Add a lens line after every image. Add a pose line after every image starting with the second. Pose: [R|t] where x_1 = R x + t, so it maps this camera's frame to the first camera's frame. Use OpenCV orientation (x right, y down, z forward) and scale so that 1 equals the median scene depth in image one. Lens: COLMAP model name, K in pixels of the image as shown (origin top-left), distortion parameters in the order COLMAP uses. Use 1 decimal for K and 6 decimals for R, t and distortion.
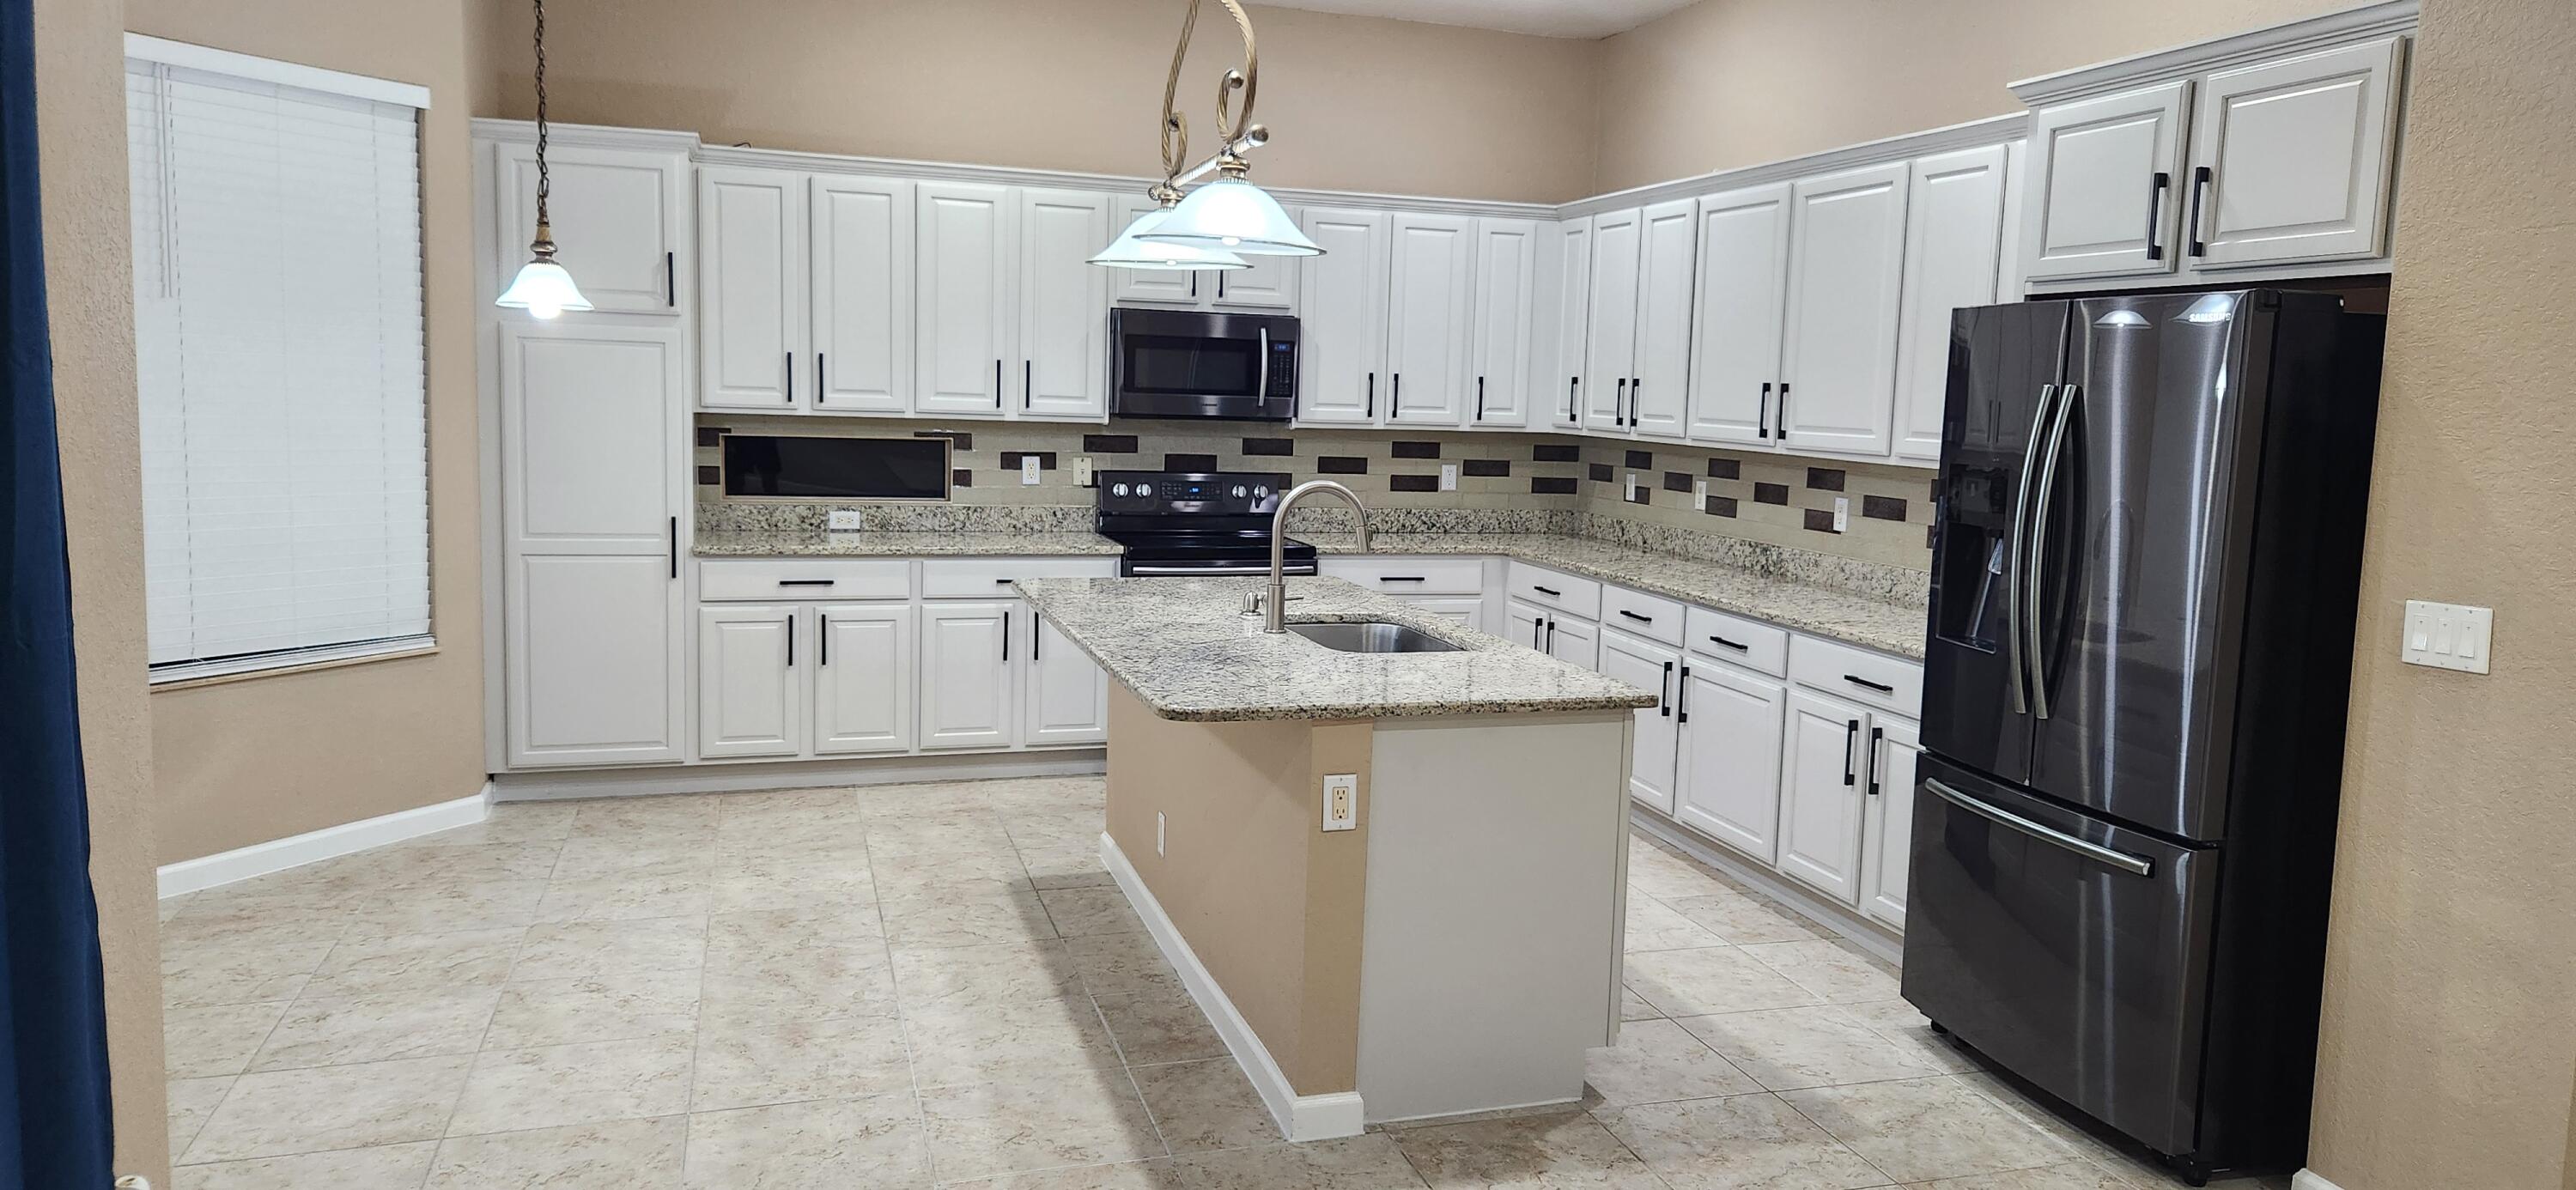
lens RADIAL K [[1760.2, 0, 1296.5], [0, 1760.2, 580.2], [0, 0, 1]] dist [0.049504, -0.001802]
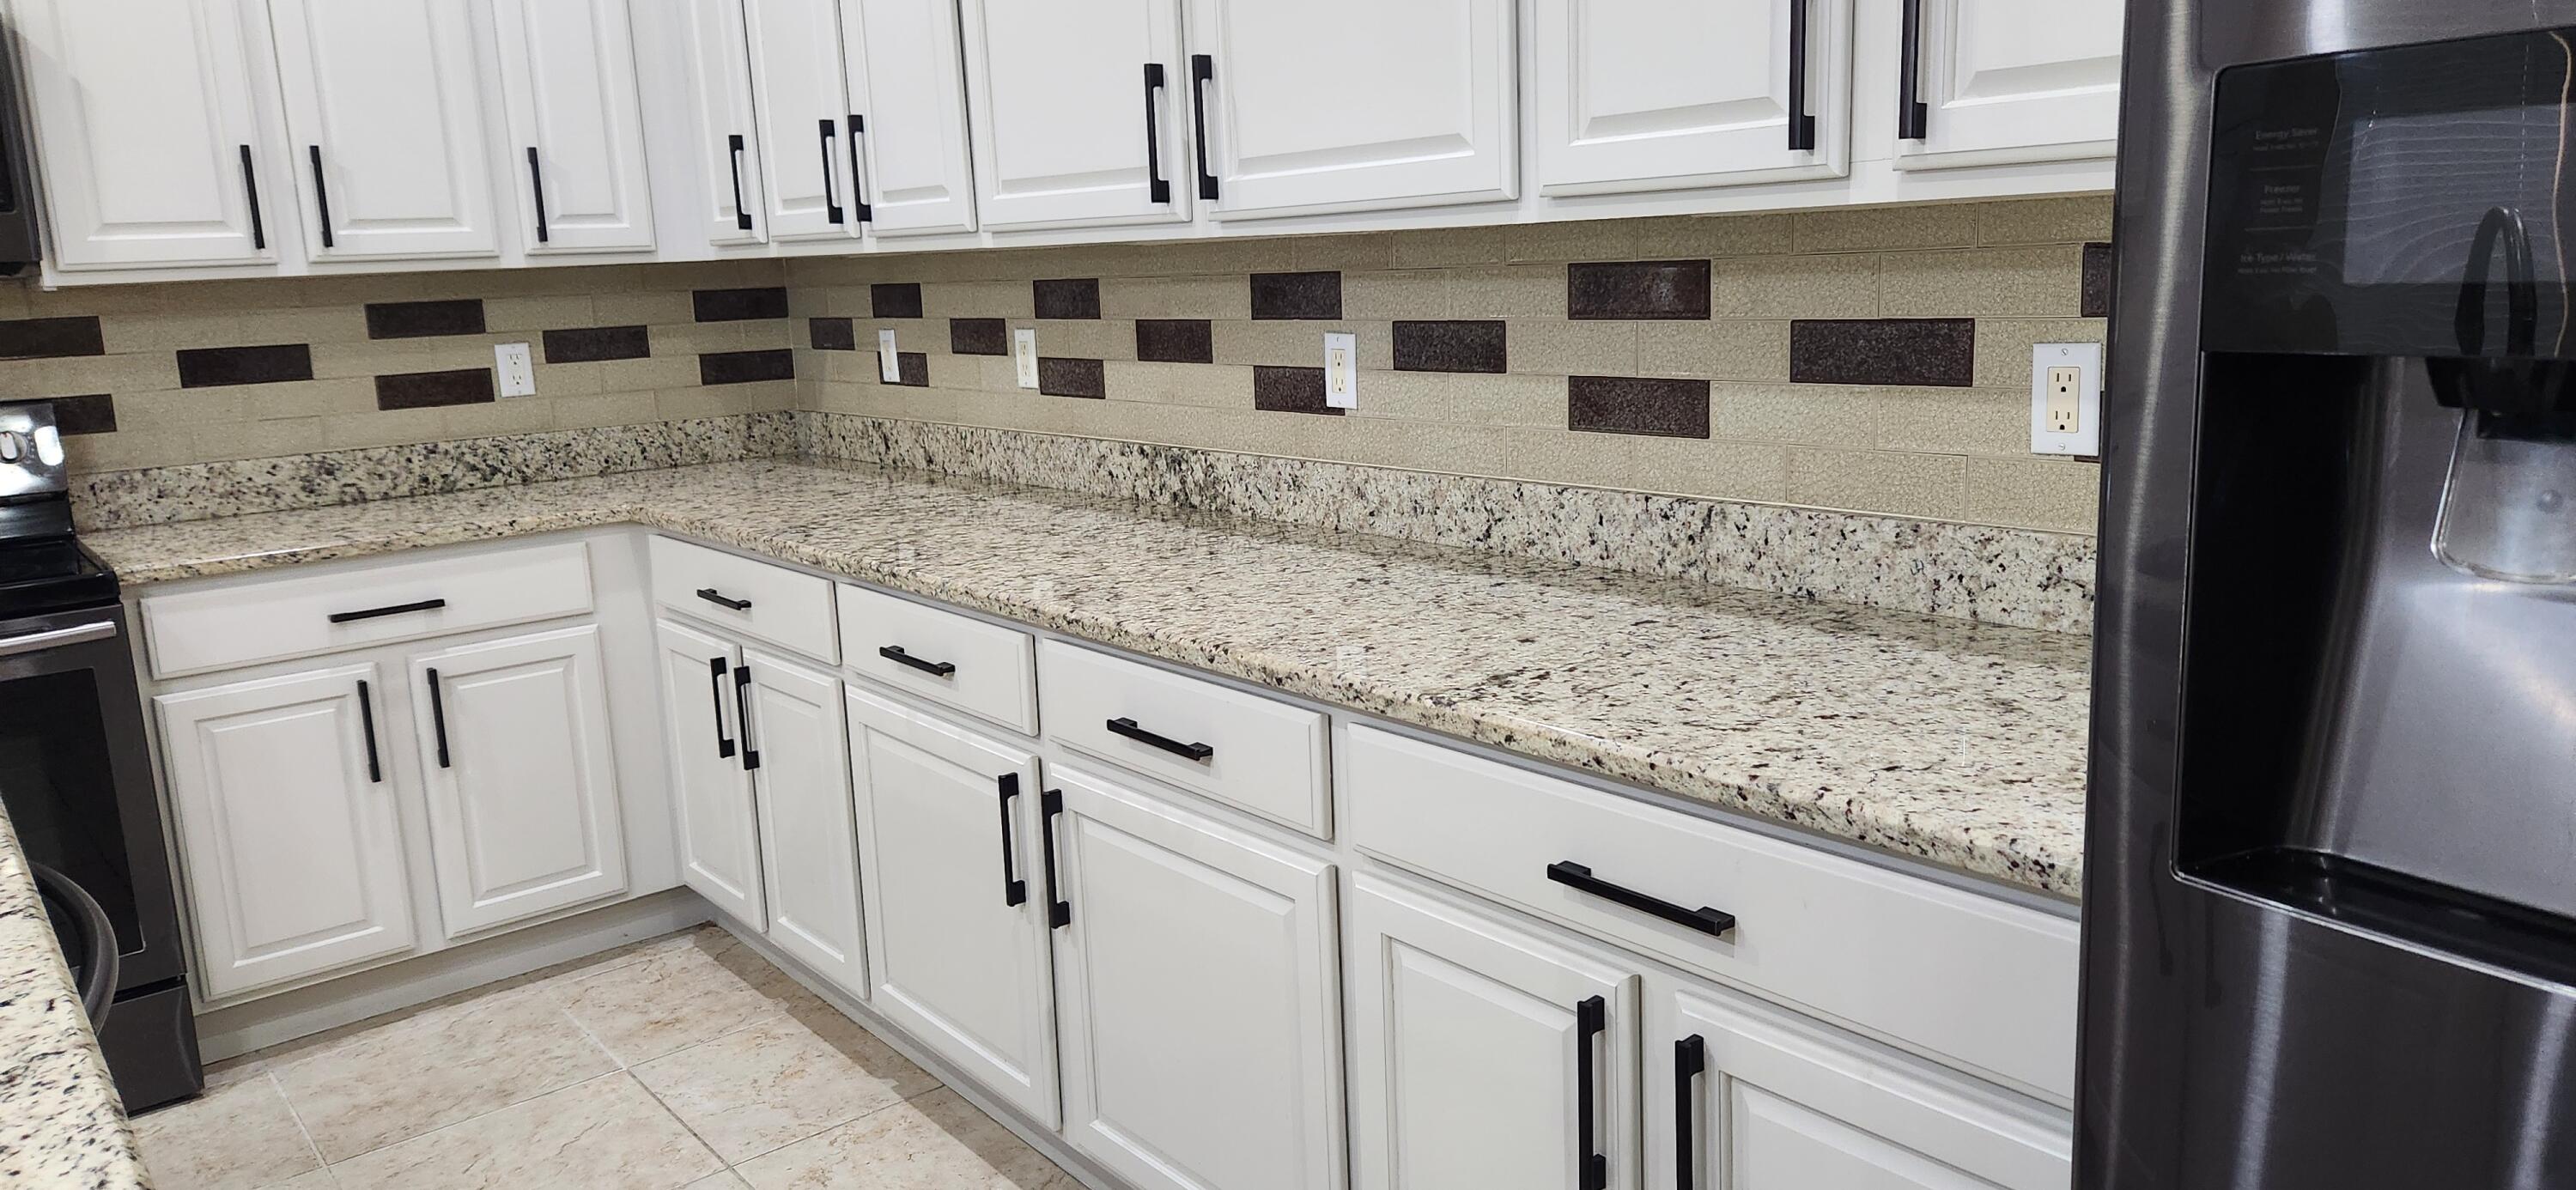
lens RADIAL K [[1760.2, 0, 1296.5], [0, 1760.2, 580.2], [0, 0, 1]] dist [0.049504, -0.001802]
pose [[0.922500, -0.140261, 0.359611, 0.118570], [0.114466, 0.989143, 0.092162, -0.024807], [-0.368633, -0.043856, 0.928540, 0.538153]]
